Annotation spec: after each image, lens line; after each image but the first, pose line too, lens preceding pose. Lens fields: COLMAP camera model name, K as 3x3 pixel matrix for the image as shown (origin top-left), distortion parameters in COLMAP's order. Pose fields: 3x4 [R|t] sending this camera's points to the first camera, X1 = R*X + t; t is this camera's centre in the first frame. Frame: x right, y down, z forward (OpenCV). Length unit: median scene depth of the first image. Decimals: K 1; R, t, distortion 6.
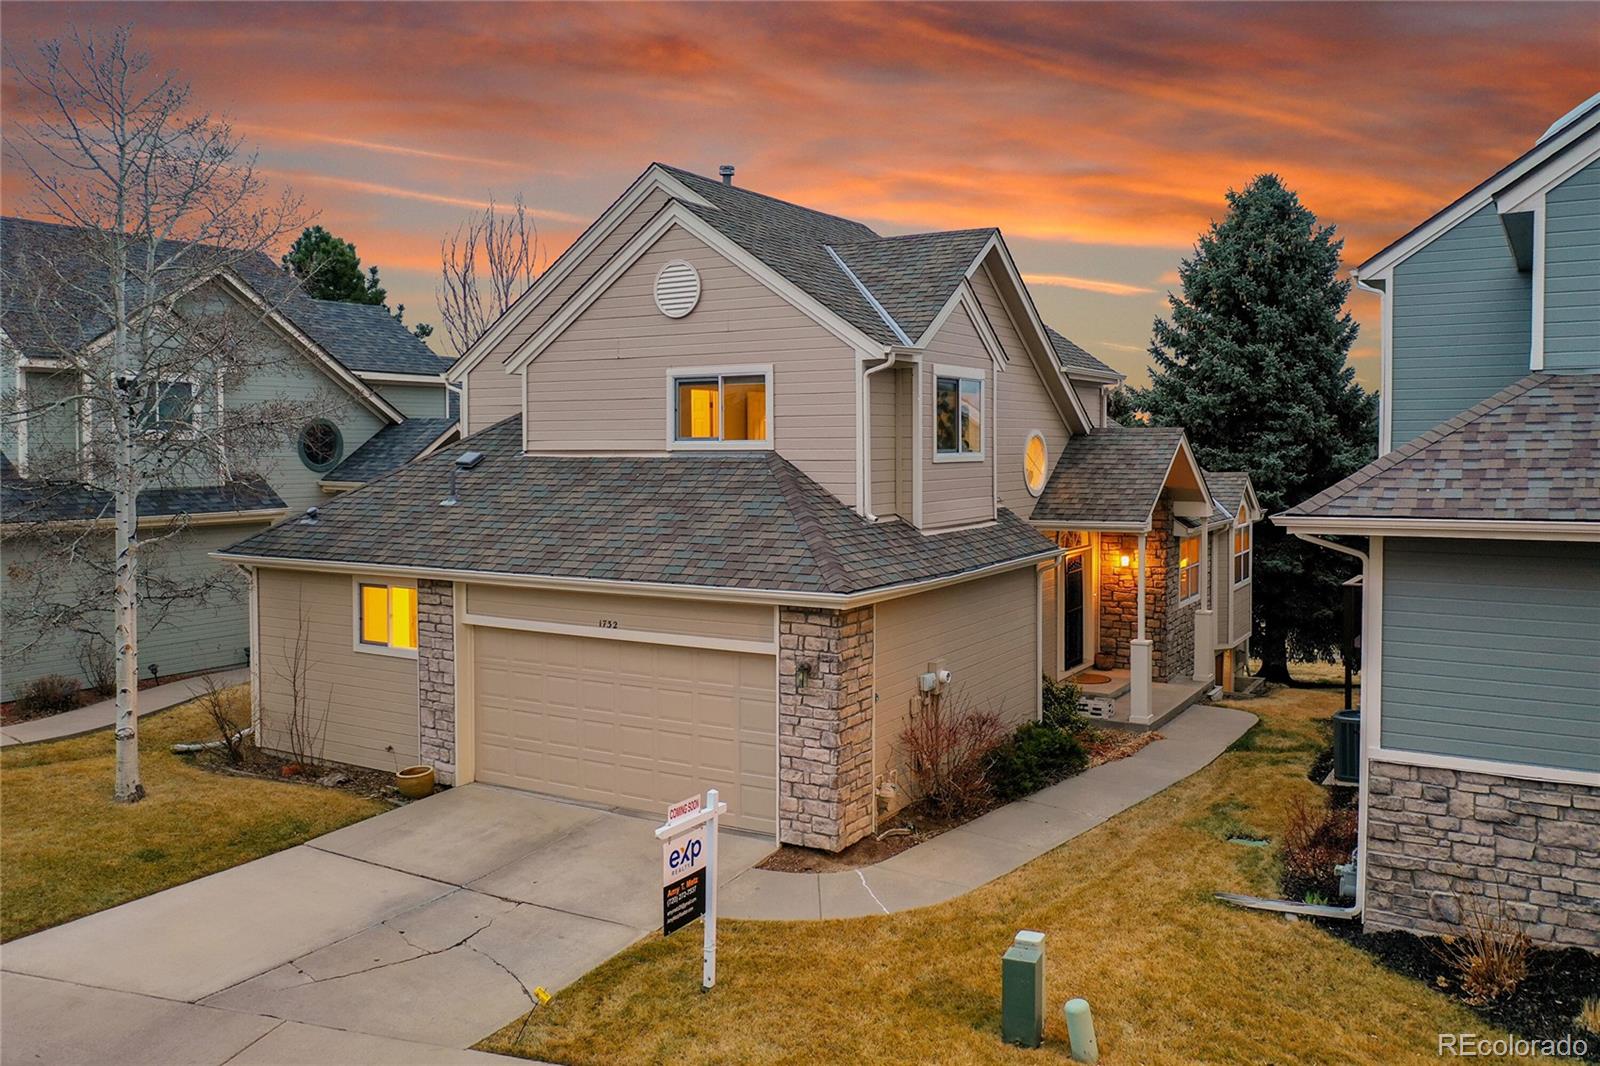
lens RADIAL K [[1267.7, 0, 797.7], [0, 1267.7, 483.4], [0, 0, 1]] dist [-0.032477, -0.005667]
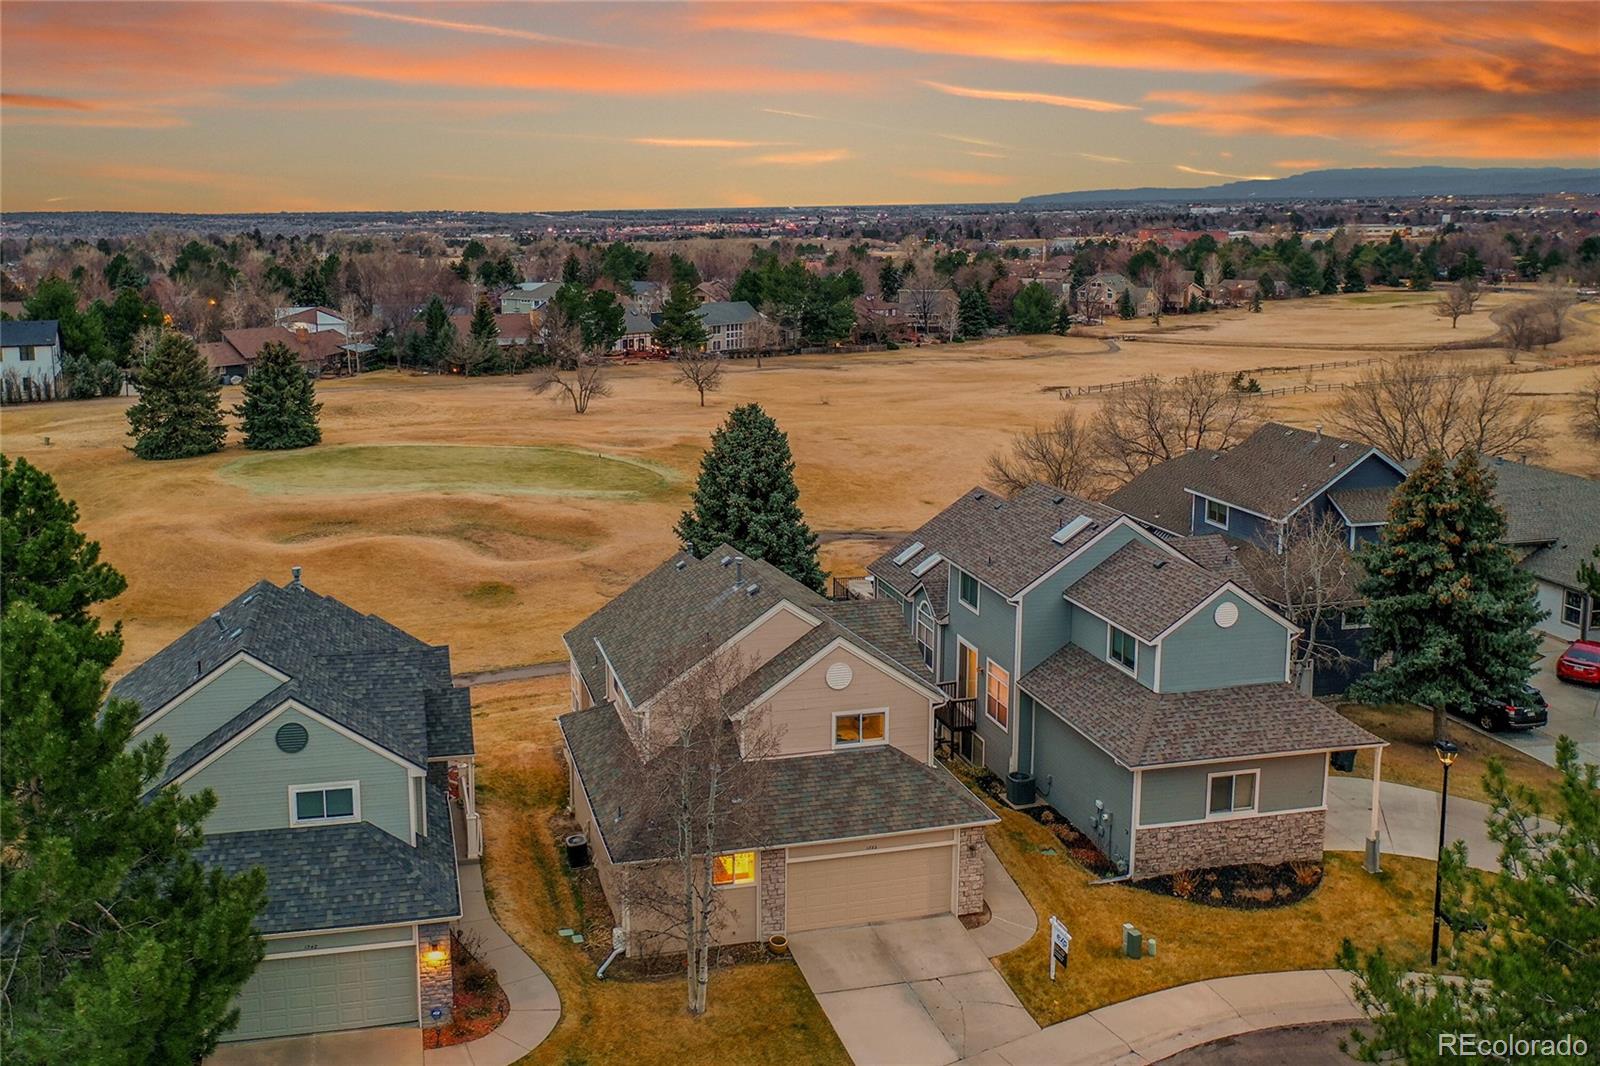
lens RADIAL K [[1318.3, 0, 641.1], [0, 1318.3, 419.0], [0, 0, 1]] dist [-0.005657, -0.006904]
pose [[0.734039, -0.106961, 0.670631, -2.013975], [0.030849, 0.991751, 0.124412, -0.983704], [-0.678406, -0.070635, 0.731283, -0.388723]]
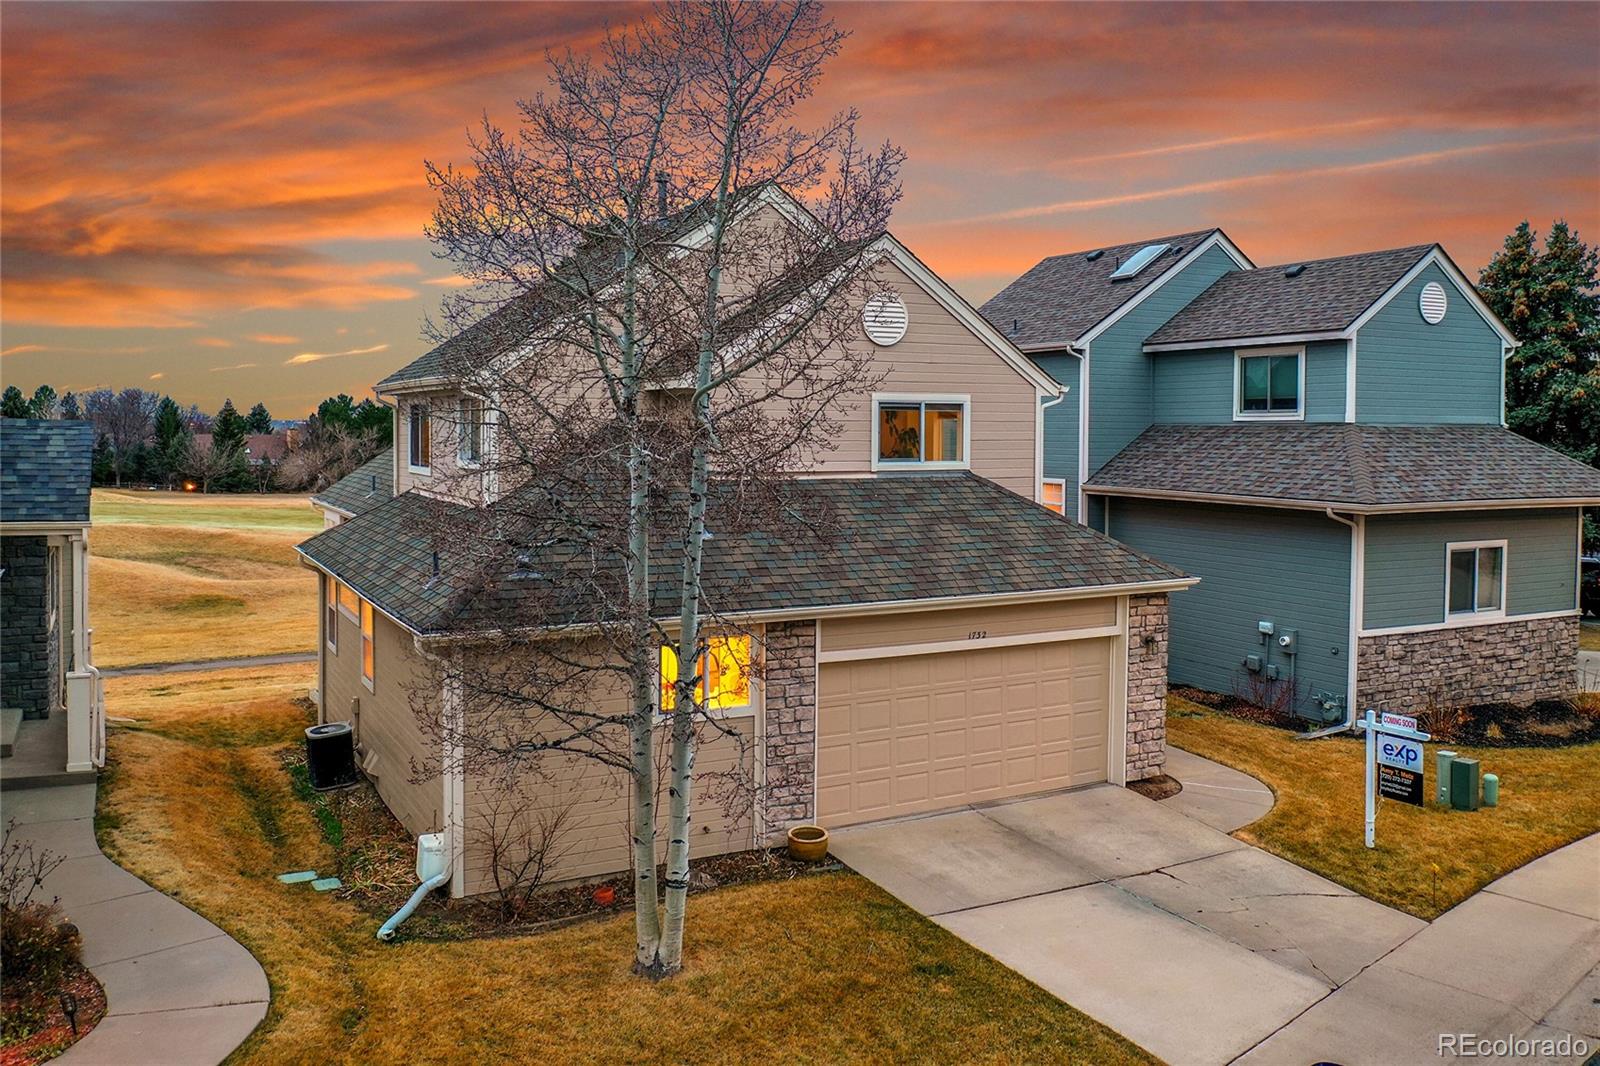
lens RADIAL K [[1279.9, 0, 797.0], [0, 1279.9, 476.1], [0, 0, 1]] dist [-0.019508, -0.000784]
pose [[0.506894, -0.024001, 0.861674, -1.213946], [0.021156, 0.999658, 0.015398, -0.046236], [-0.861749, 0.010424, 0.507228, 0.604109]]
